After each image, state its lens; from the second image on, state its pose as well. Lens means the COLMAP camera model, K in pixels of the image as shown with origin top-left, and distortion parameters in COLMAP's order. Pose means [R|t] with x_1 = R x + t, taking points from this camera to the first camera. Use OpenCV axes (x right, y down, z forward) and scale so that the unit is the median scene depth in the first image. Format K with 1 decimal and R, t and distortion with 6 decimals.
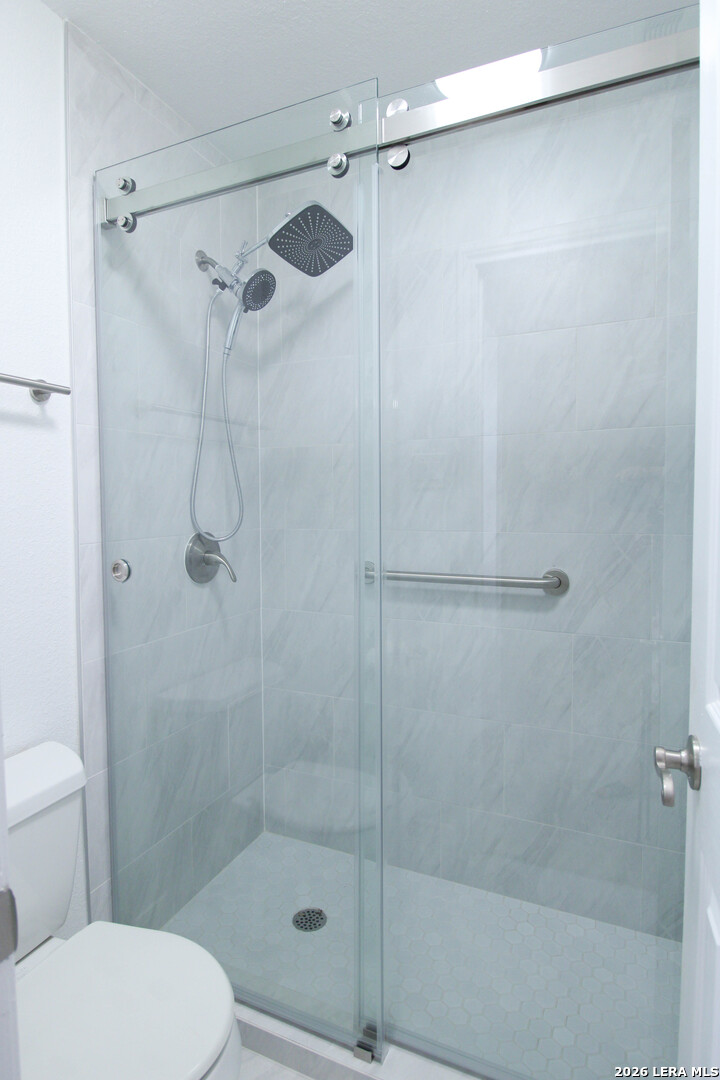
lens RADIAL K [[601.0, 0, 348.7], [0, 601.0, 511.1], [0, 0, 1]] dist [0.012137, -0.017423]
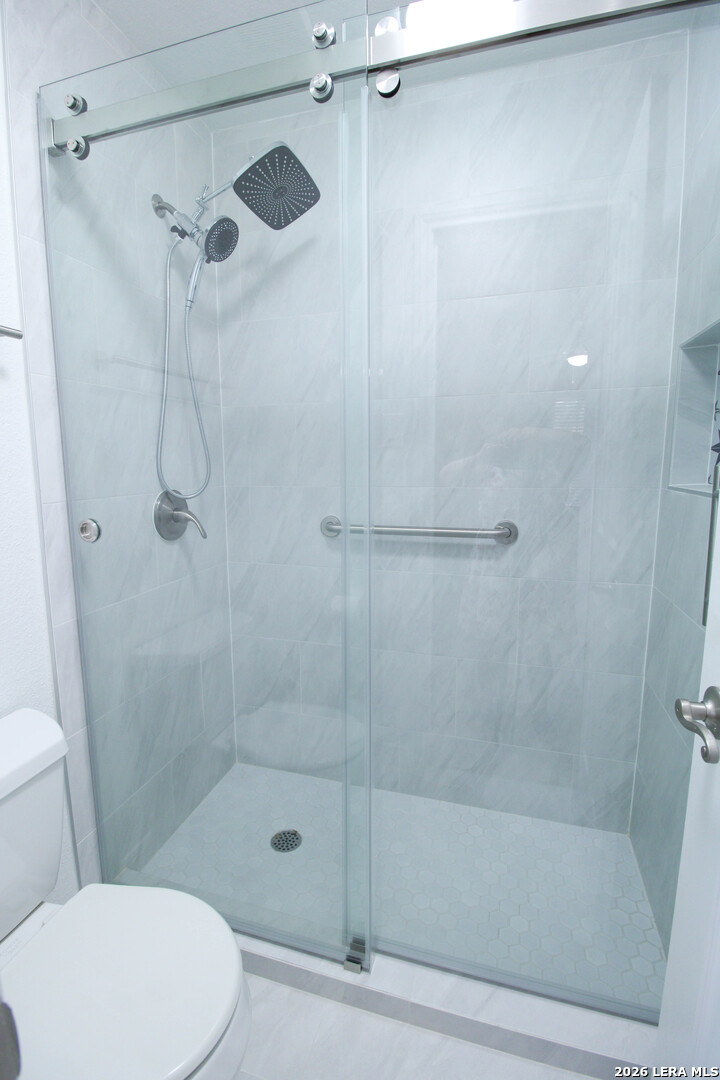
lens RADIAL K [[509.4, 0, 348.3], [0, 509.4, 522.1], [0, 0, 1]] dist [0.002579, -0.016190]
pose [[0.990920, -0.017263, 0.133340, -0.068711], [0.003920, 0.995011, 0.099691, 0.005443], [-0.134396, -0.098263, 0.986044, 0.127888]]
